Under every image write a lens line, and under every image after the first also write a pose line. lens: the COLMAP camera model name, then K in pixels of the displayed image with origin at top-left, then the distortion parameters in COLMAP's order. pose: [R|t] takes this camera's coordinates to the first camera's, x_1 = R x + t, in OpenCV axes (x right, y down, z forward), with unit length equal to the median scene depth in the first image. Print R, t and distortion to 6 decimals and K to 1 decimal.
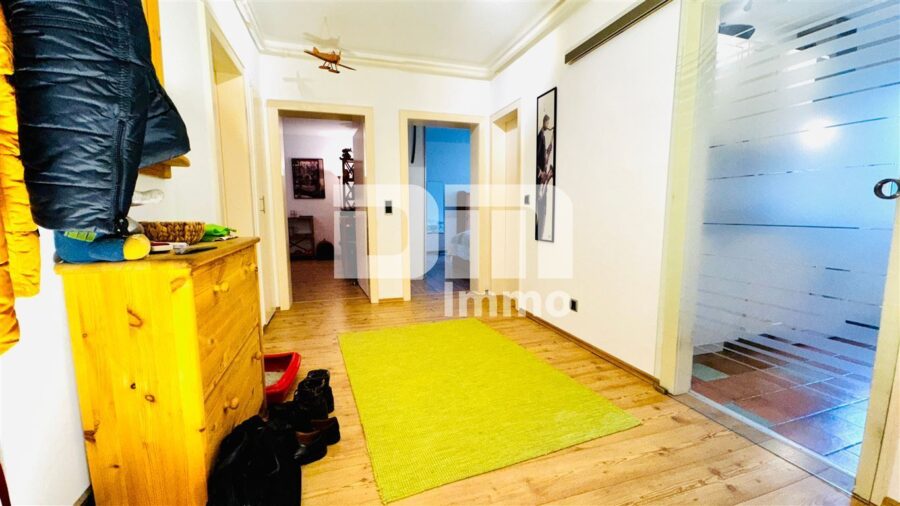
lens RADIAL K [[363.1, 0, 450.2], [0, 363.1, 254.5], [0, 0, 1]] dist [-0.000156, -0.000007]
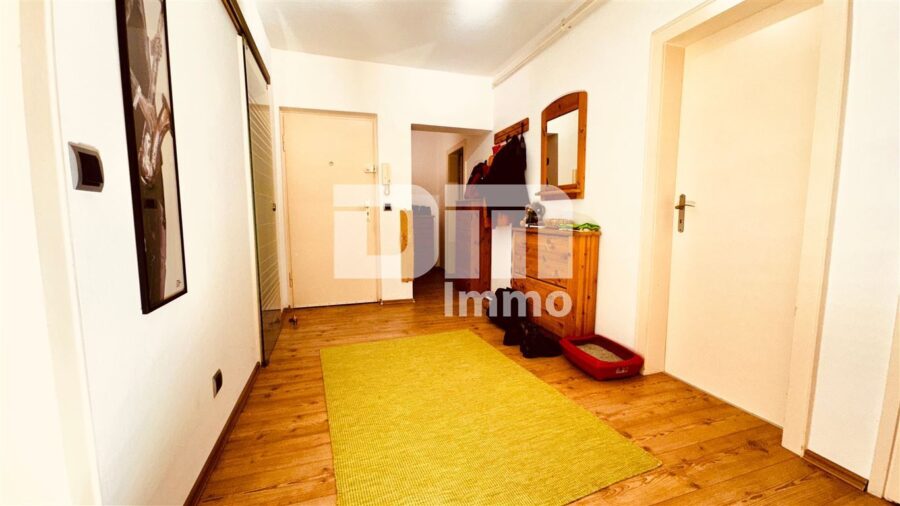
lens RADIAL K [[363.1, 0, 450.2], [0, 363.1, 254.5], [0, 0, 1]] dist [-0.000156, -0.000007]
pose [[-0.999948, 0.003577, -0.009582, -0.021369], [0.001313, 0.974002, 0.226536, -0.214884], [0.010143, 0.226511, -0.973956, 1.770394]]
